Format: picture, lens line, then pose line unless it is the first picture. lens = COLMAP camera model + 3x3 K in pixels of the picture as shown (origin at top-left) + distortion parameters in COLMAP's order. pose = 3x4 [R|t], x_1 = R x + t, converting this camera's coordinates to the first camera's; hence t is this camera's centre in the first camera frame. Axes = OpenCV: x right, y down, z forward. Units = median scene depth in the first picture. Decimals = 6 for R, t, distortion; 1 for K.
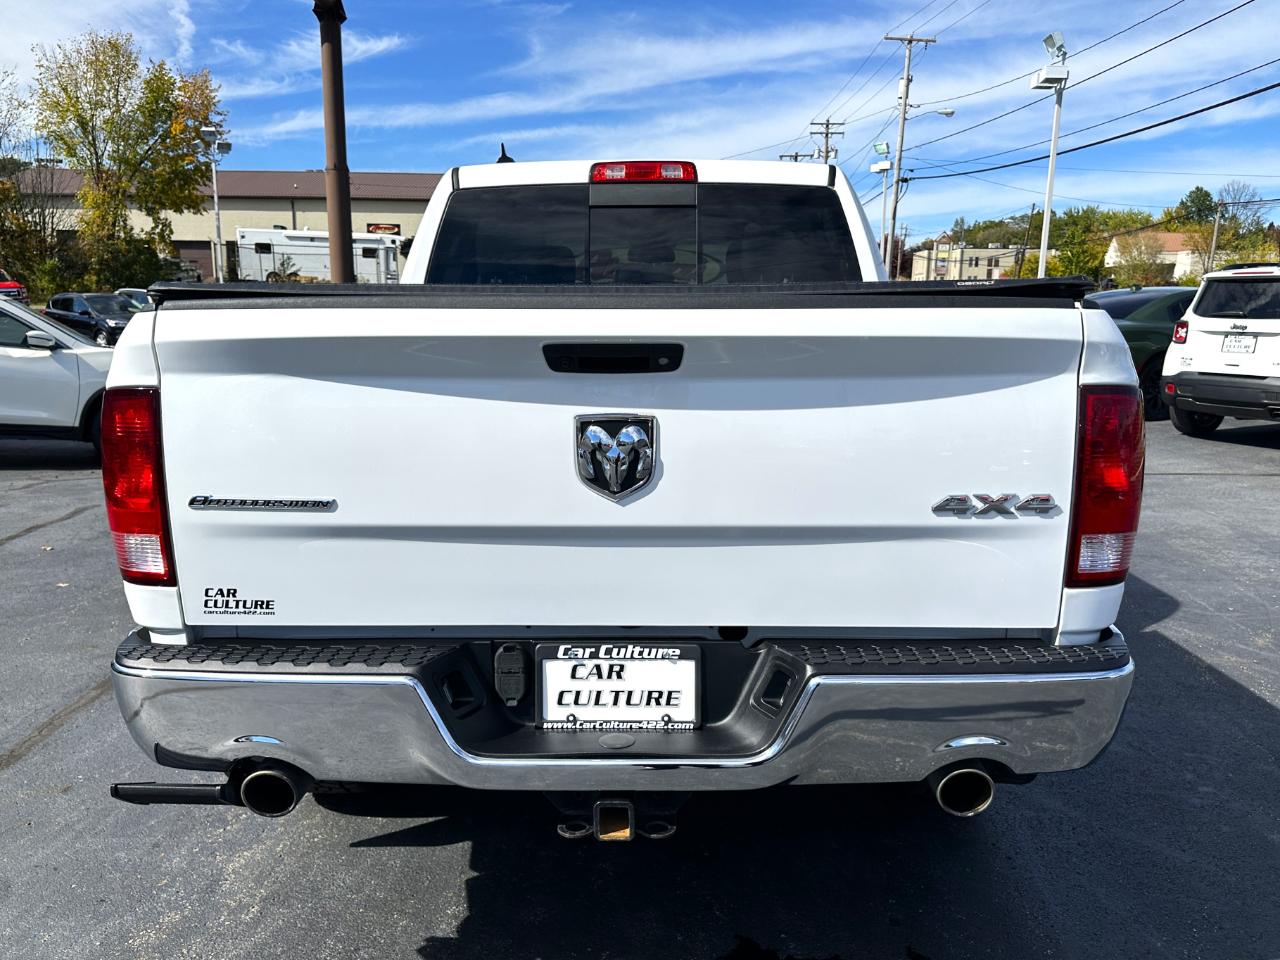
lens RADIAL K [[992.5, 0, 649.1], [0, 992.5, 506.8], [0, 0, 1]] dist [0.083035, -0.126826]
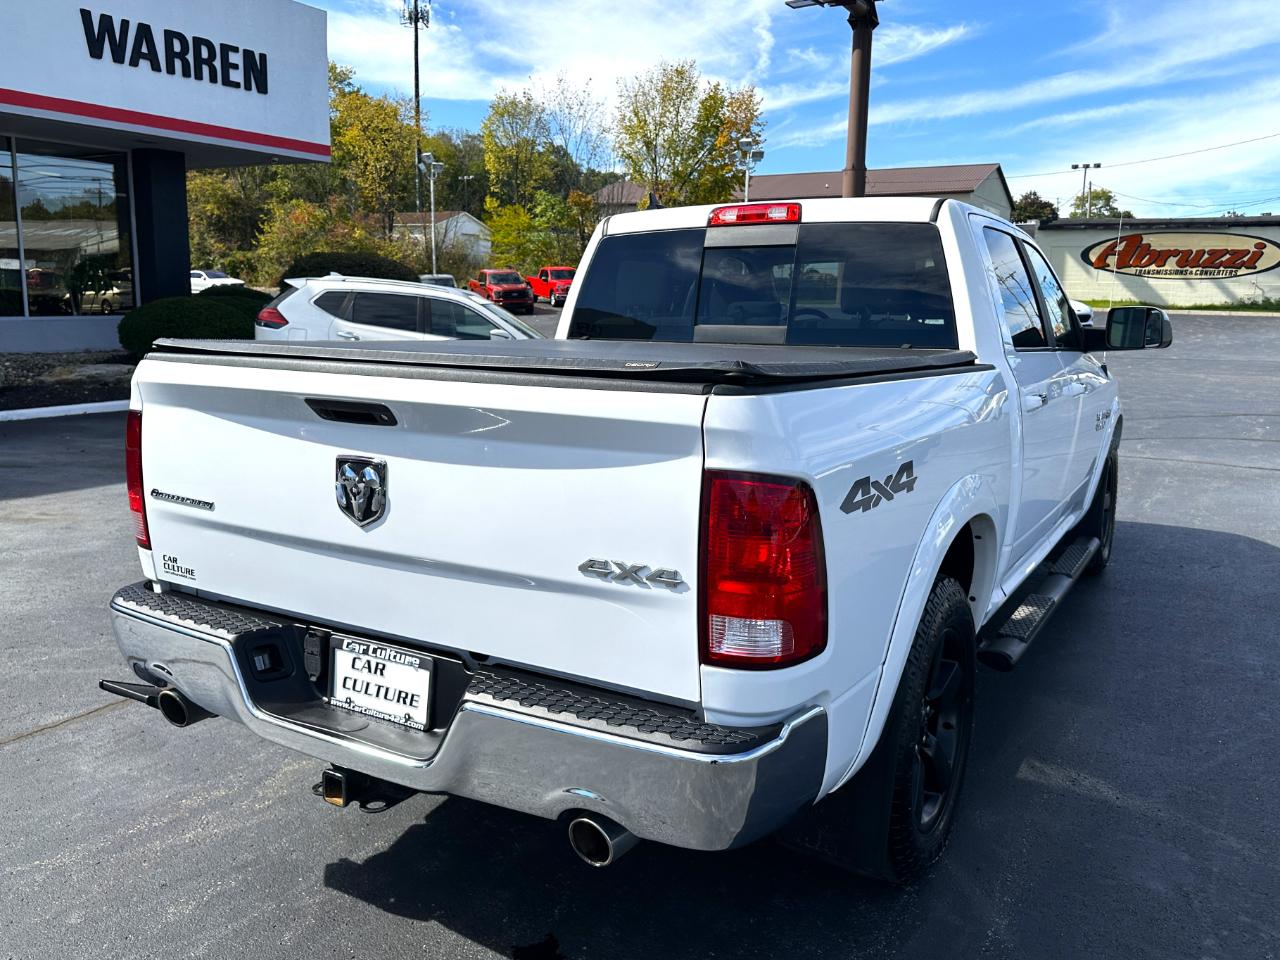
lens RADIAL K [[1006.8, 0, 660.0], [0, 1006.8, 471.0], [0, 0, 1]] dist [0.082648, -0.106912]
pose [[0.875623, 0.090769, -0.474389, 0.818940], [-0.104163, 0.994558, -0.001965, -0.103897], [0.471629, 0.051135, 0.880313, 0.070810]]
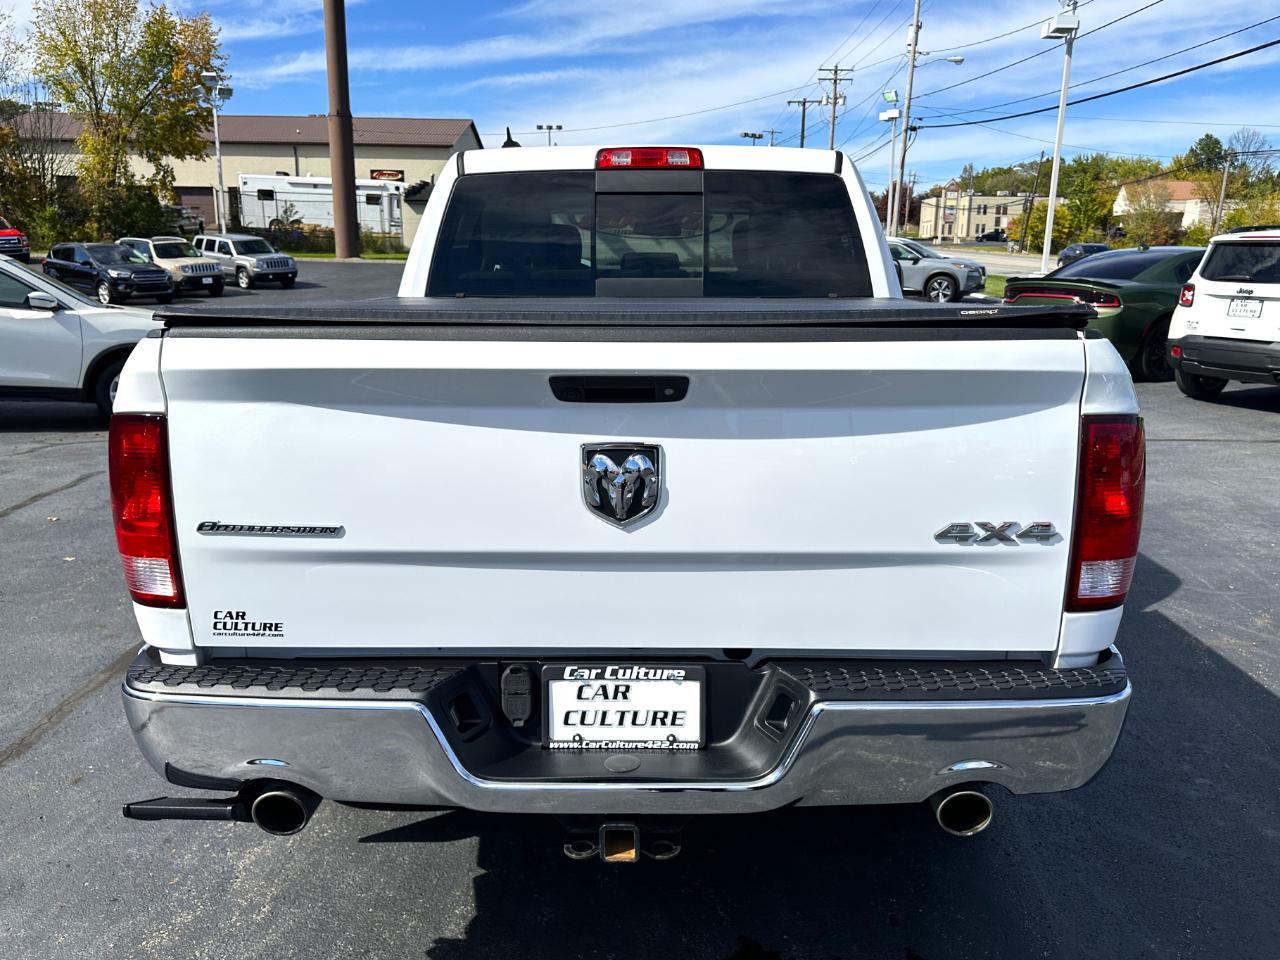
lens RADIAL K [[995.7, 0, 660.9], [0, 995.7, 482.0], [0, 0, 1]] dist [0.064489, -0.097046]
pose [[0.999982, 0.001562, 0.005813, 0.000374], [-0.001717, 0.999643, 0.026651, -0.074601], [-0.005769, -0.026661, 0.999628, -0.008002]]
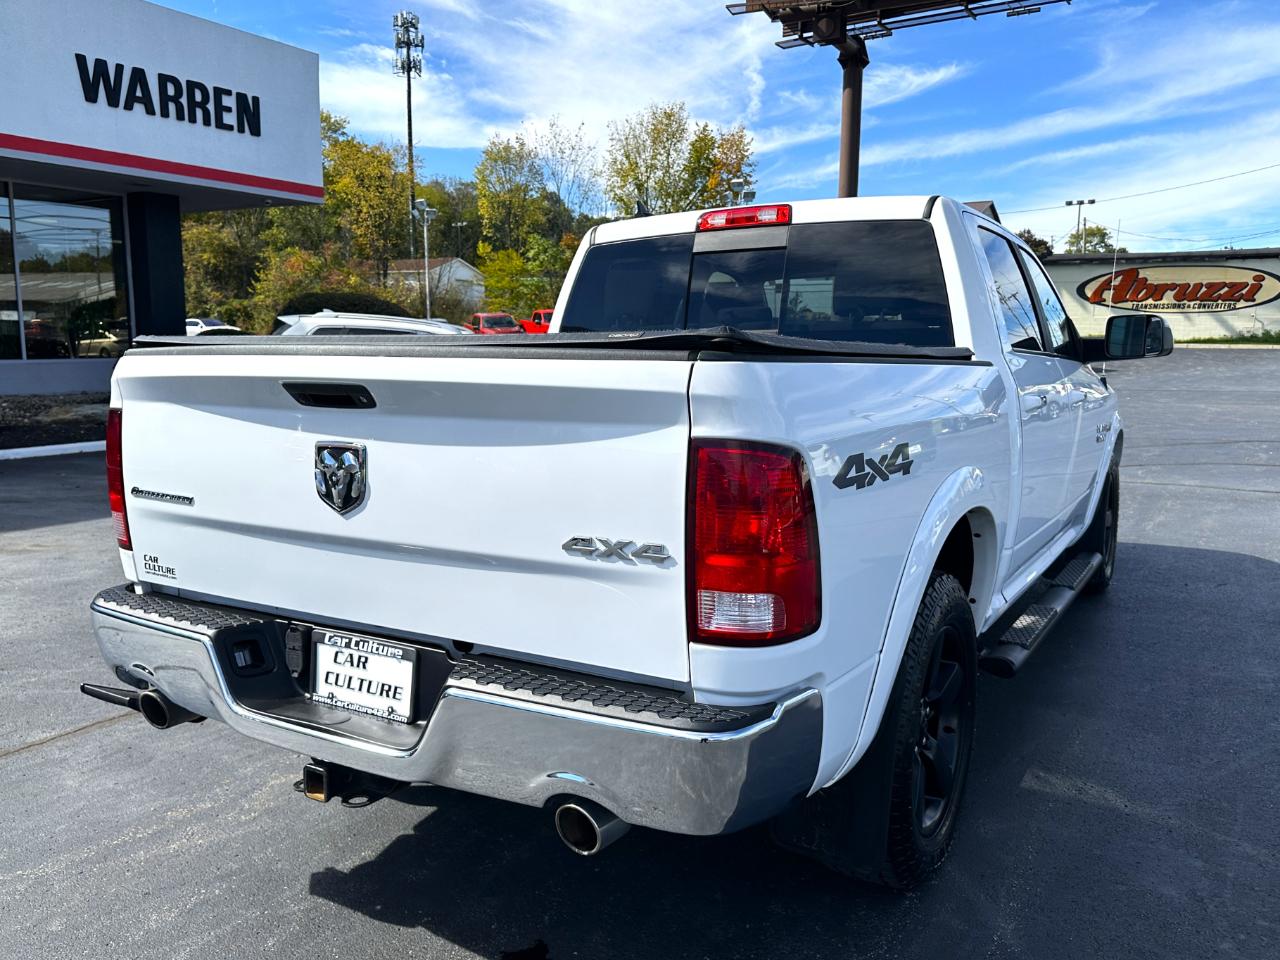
lens RADIAL K [[1006.0, 0, 637.3], [0, 1006.0, 502.5], [0, 0, 1]] dist [0.094673, -0.127379]
pose [[0.868050, 0.076655, -0.490523, 0.816201], [-0.094695, 0.995434, -0.012016, -0.037258], [0.487362, 0.056880, 0.871346, 0.107915]]
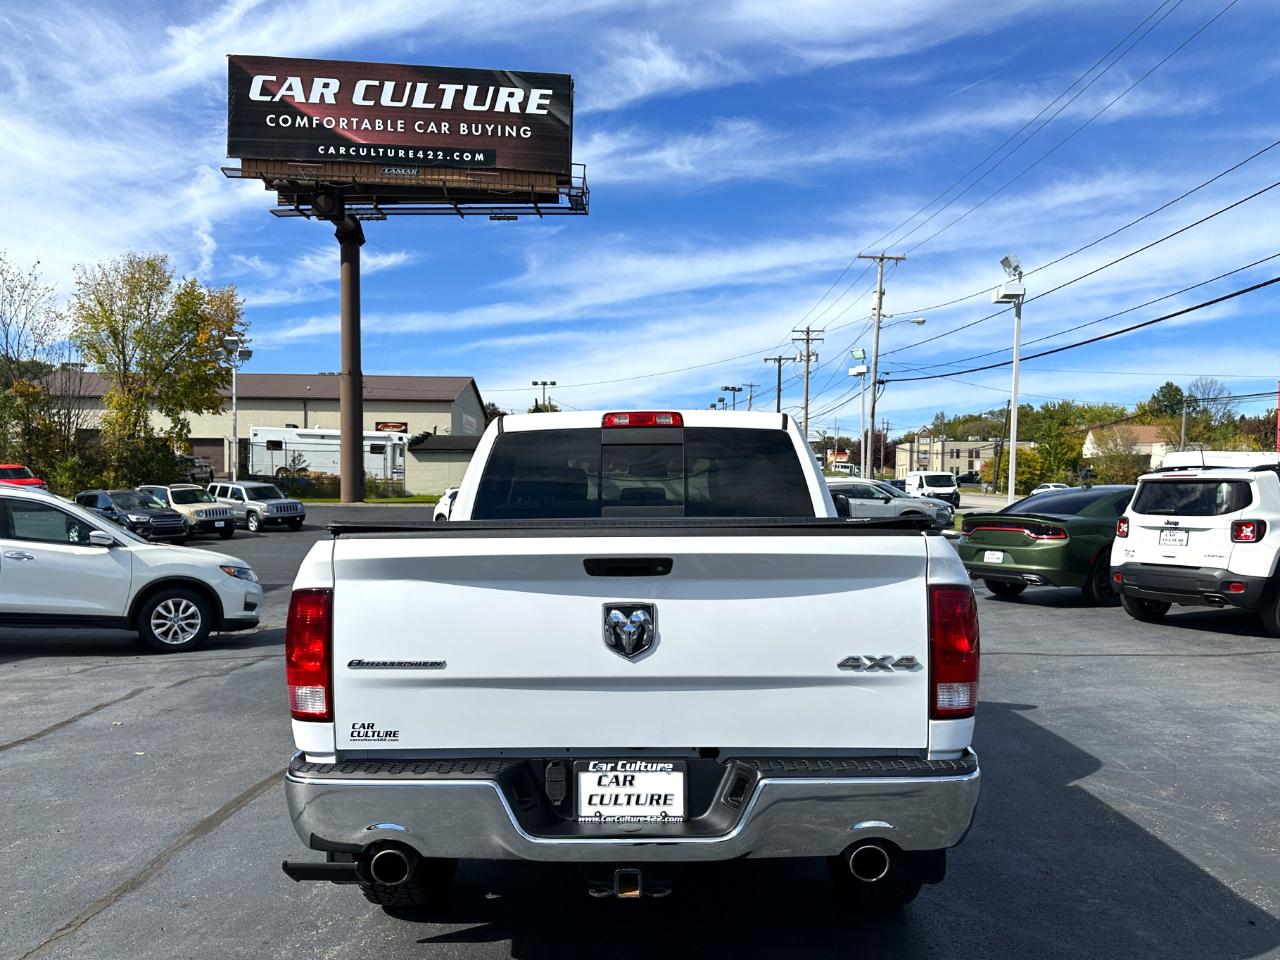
lens RADIAL K [[982.1, 0, 640.9], [0, 982.1, 516.9], [0, 0, 1]] dist [0.130579, -0.232431]
pose [[0.999988, -0.004380, -0.002023, -0.010827], [0.003956, 0.984384, -0.175992, 0.040971], [0.002762, 0.175982, 0.984389, -0.494048]]
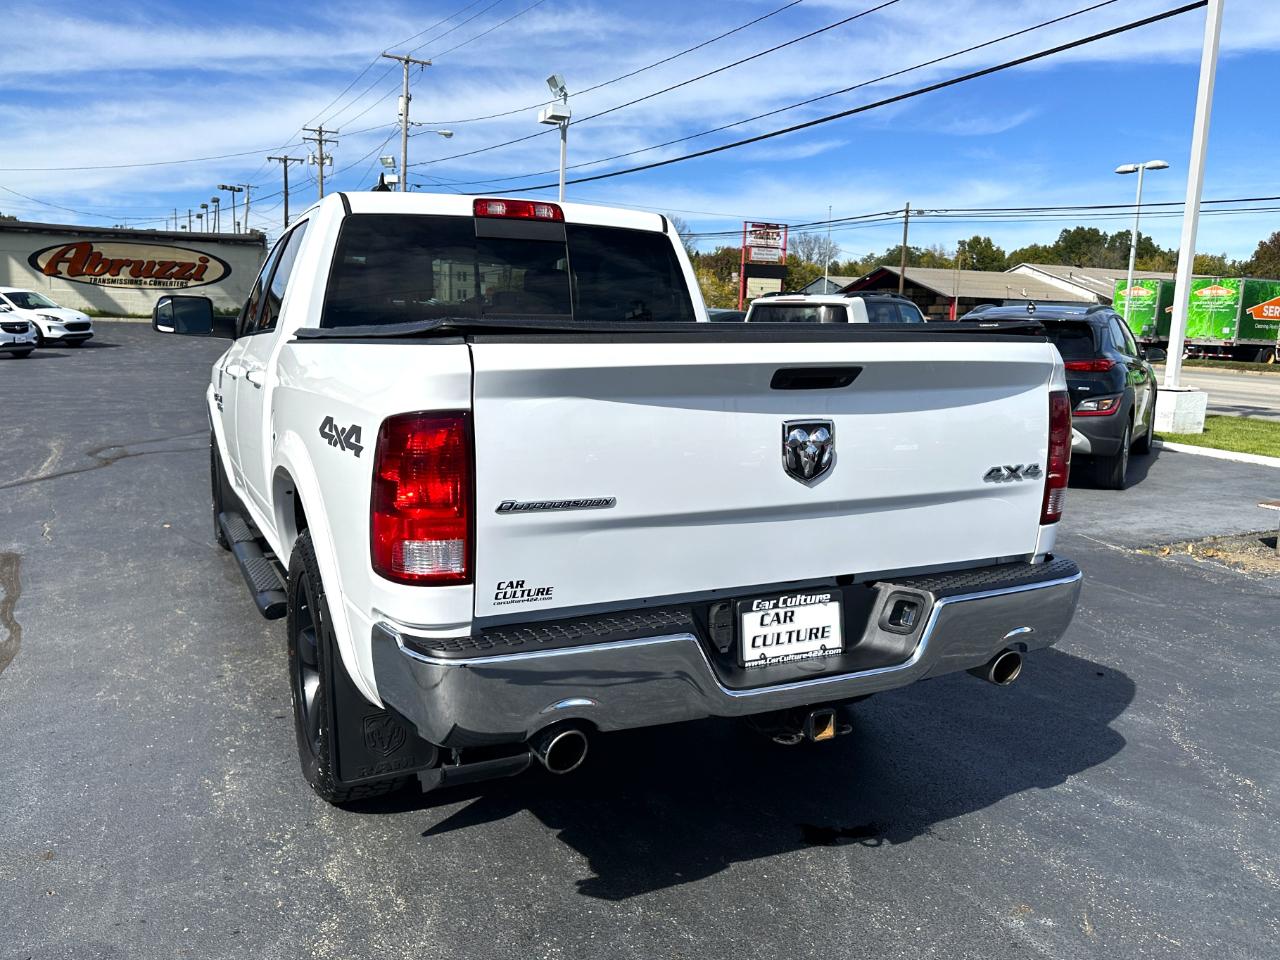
lens RADIAL K [[994.8, 0, 607.8], [0, 994.8, 474.0], [0, 0, 1]] dist [0.096643, -0.154562]
pose [[0.899151, -0.053853, 0.434313, -0.805023], [0.071178, 0.997182, -0.023712, -0.006528], [-0.431812, 0.052234, 0.900450, -0.087787]]
